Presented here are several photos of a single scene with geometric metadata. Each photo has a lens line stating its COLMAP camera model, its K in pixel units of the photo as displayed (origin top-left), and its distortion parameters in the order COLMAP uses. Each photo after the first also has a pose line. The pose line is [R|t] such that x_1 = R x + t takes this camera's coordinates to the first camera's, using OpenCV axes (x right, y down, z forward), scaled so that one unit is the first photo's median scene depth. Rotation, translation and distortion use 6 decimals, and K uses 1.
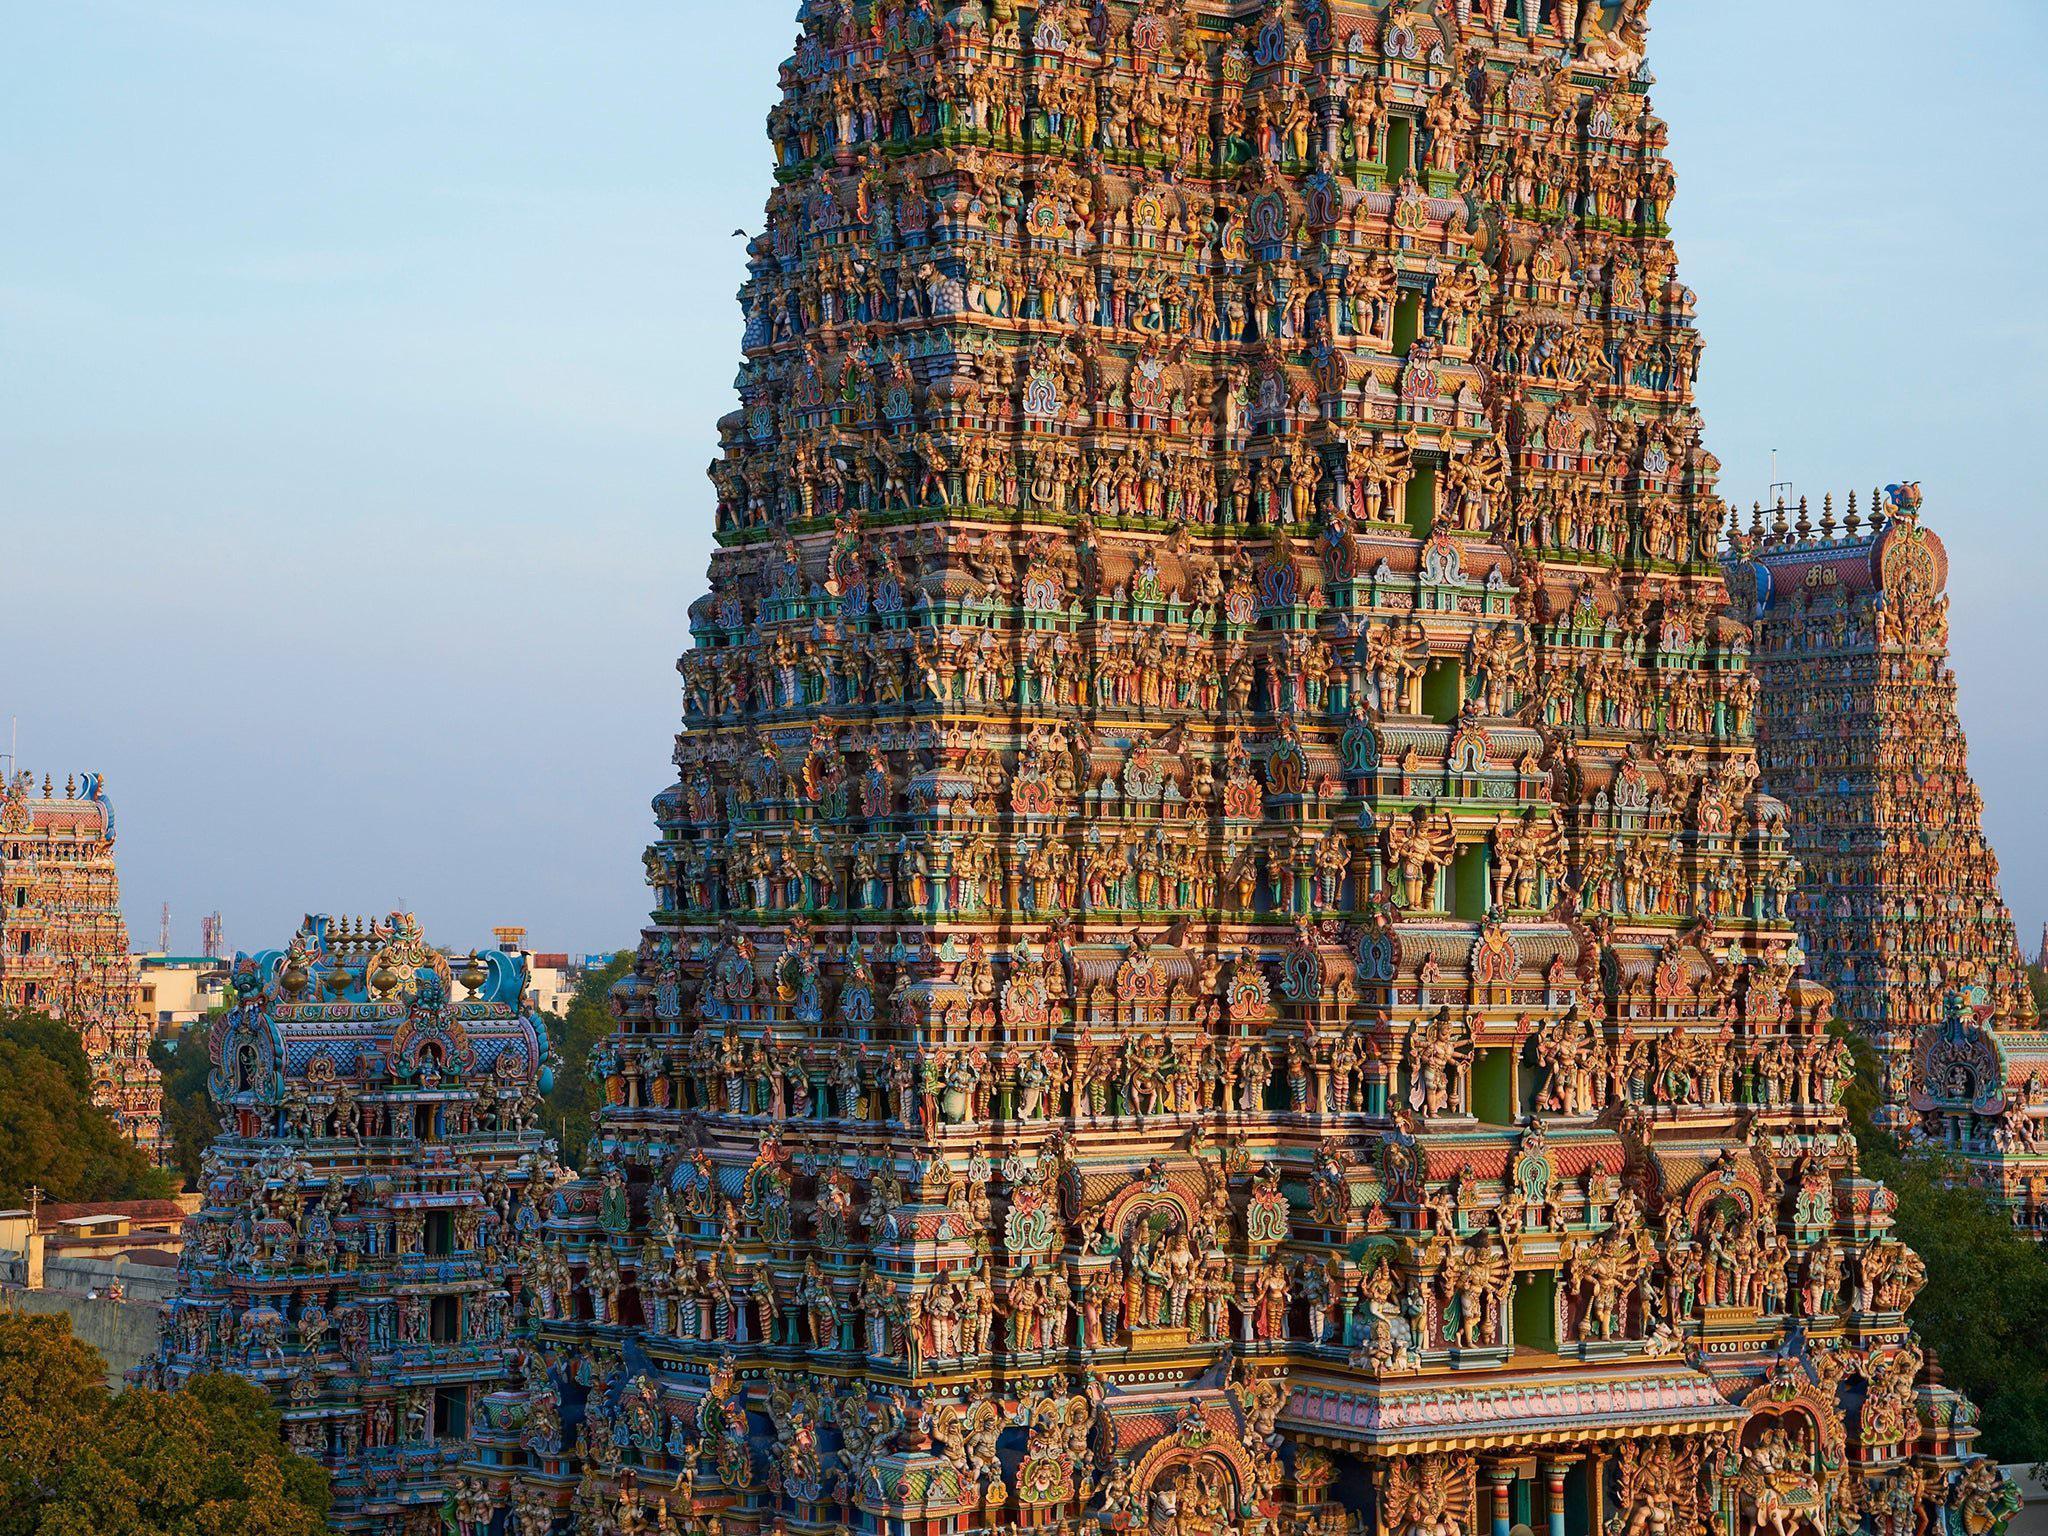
lens RADIAL K [[4033.9, 0, 955.4], [0, 4033.9, 780.0], [0, 0, 1]] dist [0.417287, 0.000000]
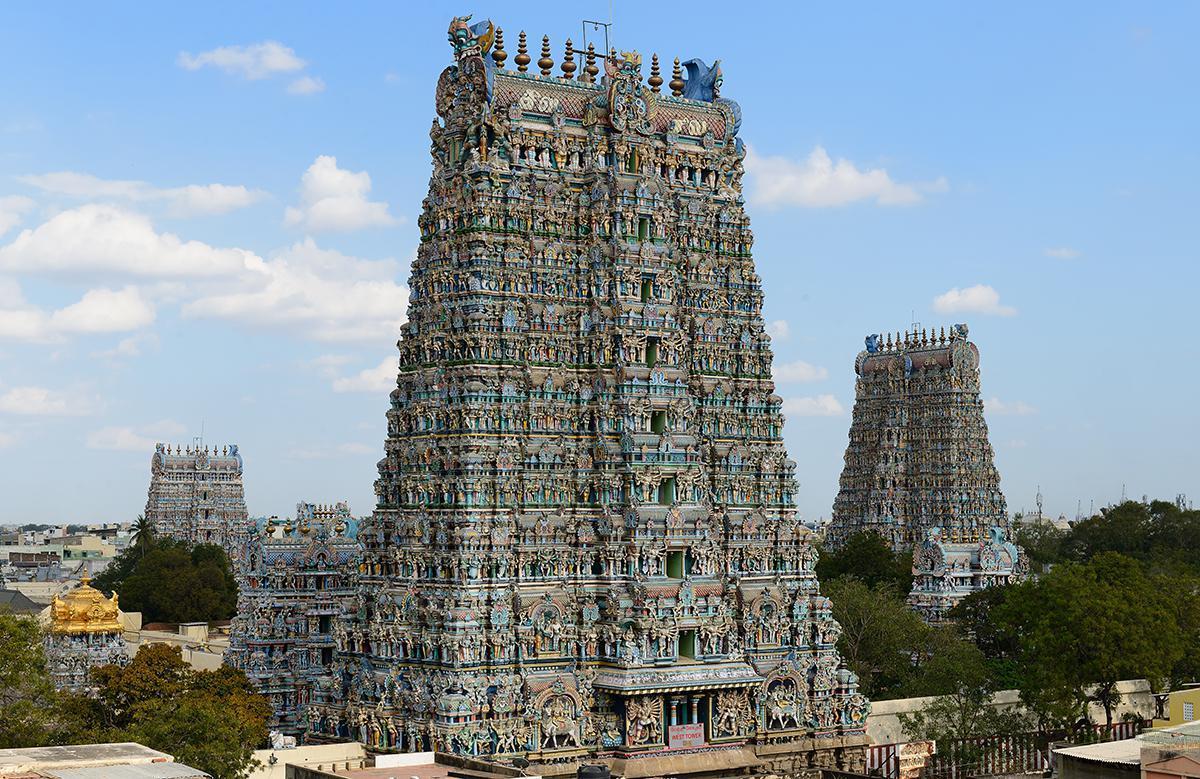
lens RADIAL K [[1778.6, 0, 601.2], [0, 1778.6, 390.4], [0, 0, 1]] dist [0.019703, 0.000000]
pose [[0.999848, -0.007057, -0.015934, 0.099490], [0.006597, 0.999566, -0.028714, -0.009273], [0.016130, 0.028605, 0.999461, -0.216430]]
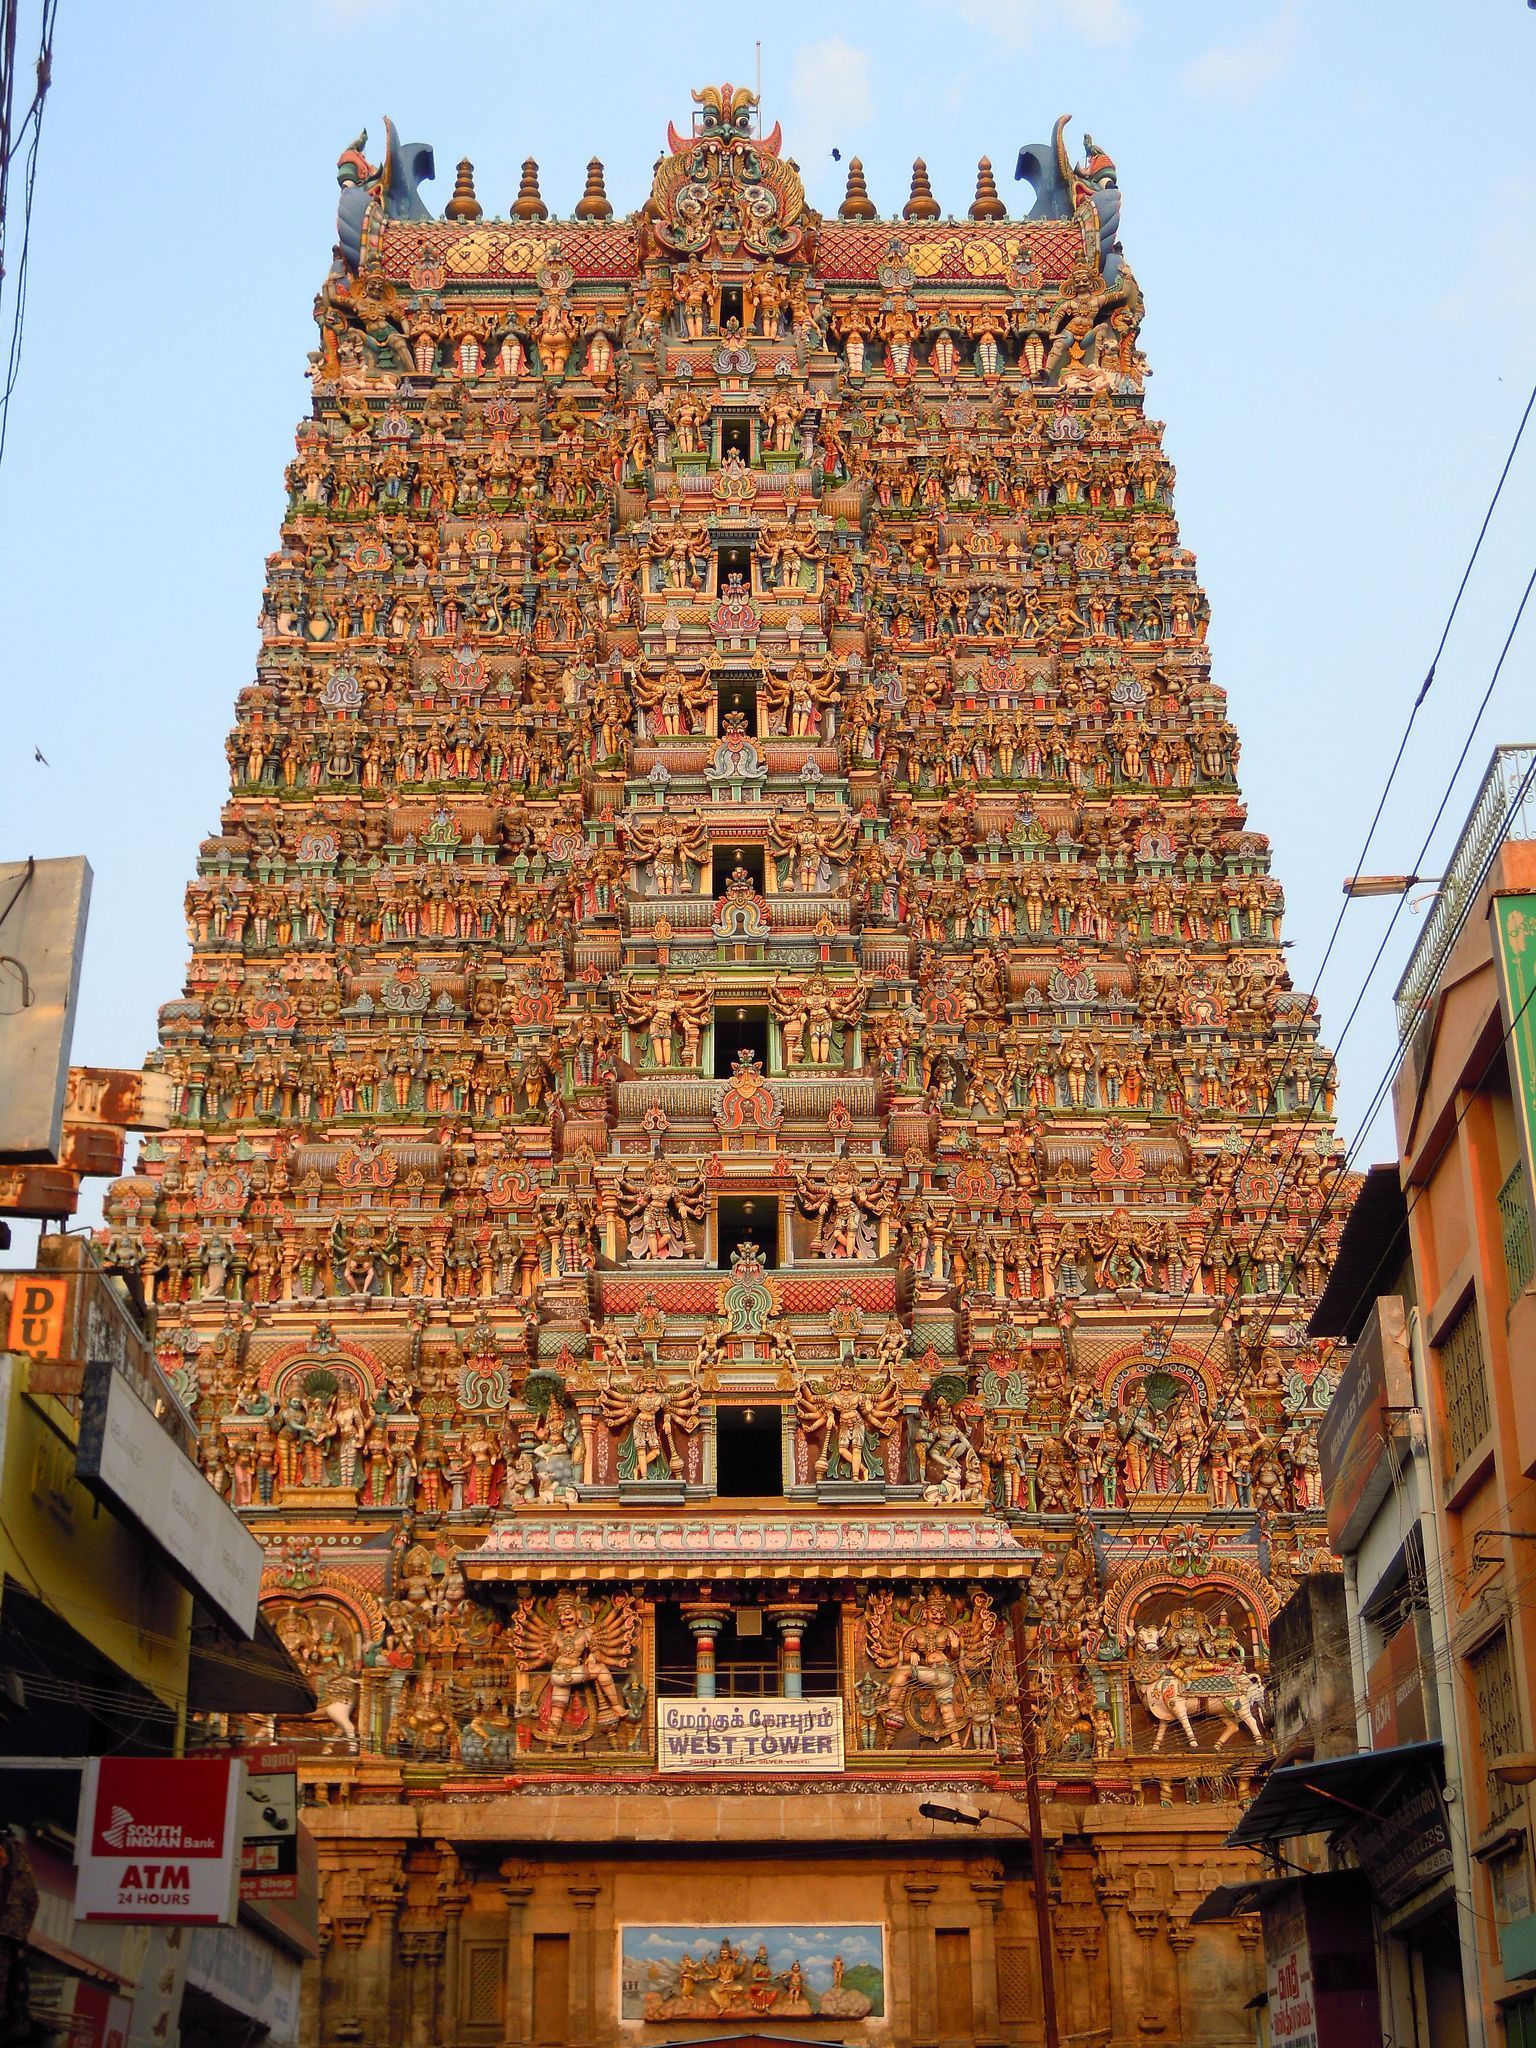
lens RADIAL K [[2822.3, 0, 775.4], [0, 2822.3, 1026.9], [0, 0, 1]] dist [-0.053698, 0.000000]
pose [[0.818413, -0.233032, -0.525259, 0.473463], [0.042097, 0.935938, -0.349640, 0.249557], [0.573087, 0.264038, 0.775793, 0.479834]]
